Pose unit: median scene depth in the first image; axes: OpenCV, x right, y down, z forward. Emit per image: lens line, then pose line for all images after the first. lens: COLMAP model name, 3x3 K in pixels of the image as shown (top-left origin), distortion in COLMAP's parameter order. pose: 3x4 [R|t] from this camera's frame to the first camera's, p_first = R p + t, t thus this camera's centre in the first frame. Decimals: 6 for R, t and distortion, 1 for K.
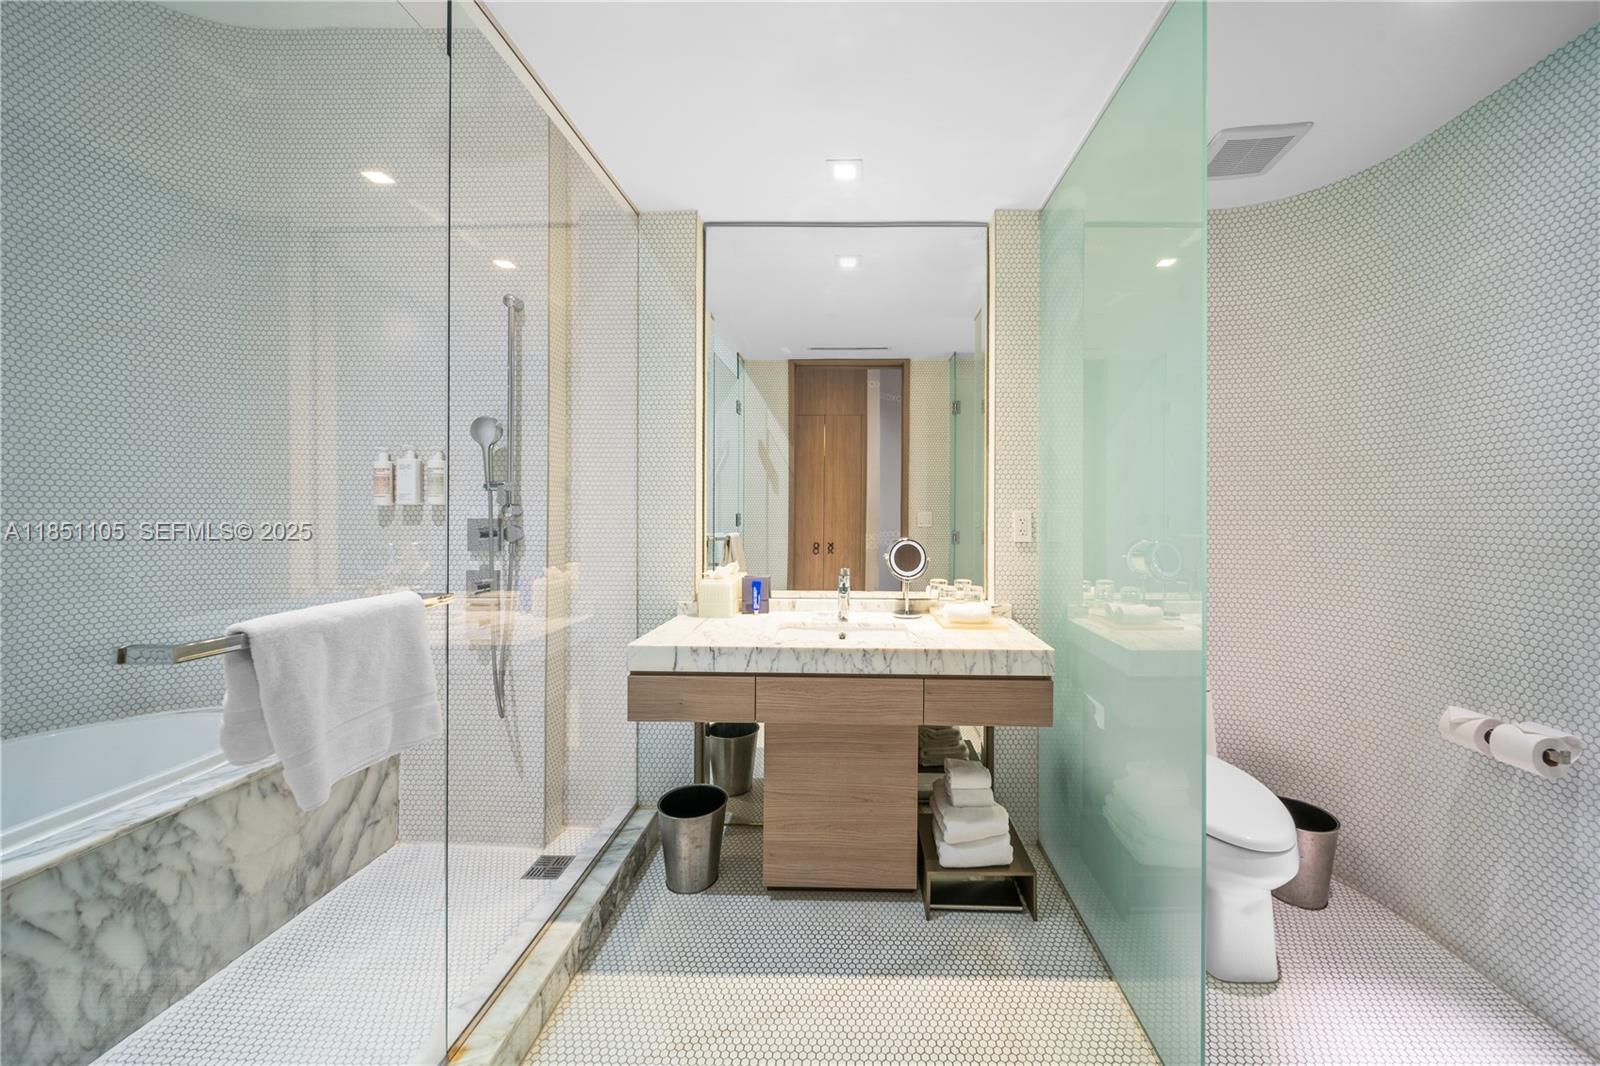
lens RADIAL K [[582.7, 0, 828.0], [0, 582.7, 507.4], [0, 0, 1]] dist [-0.002202, -0.000562]
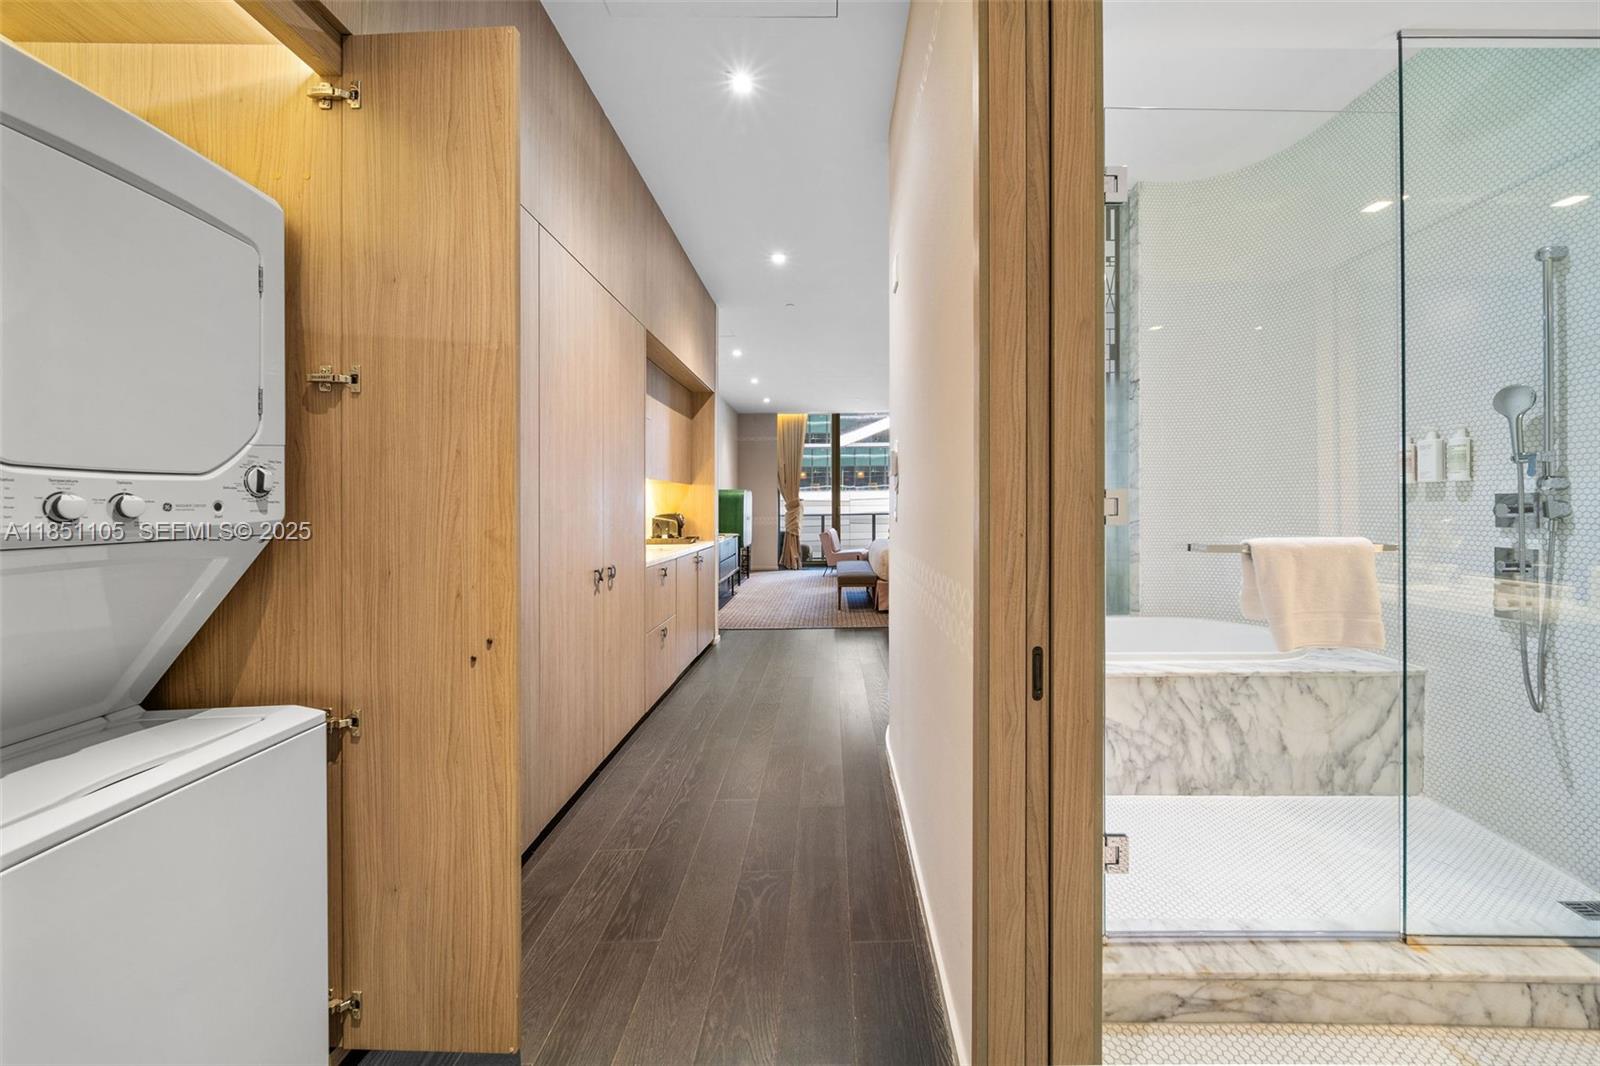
lens RADIAL K [[582.7, 0, 828.0], [0, 582.7, 507.4], [0, 0, 1]] dist [-0.002202, -0.000562]
pose [[0.044495, 0.002104, -0.999007, 0.372896], [0.004920, 0.999985, 0.002325, 0.042402], [0.998998, -0.005019, 0.044484, -0.198365]]
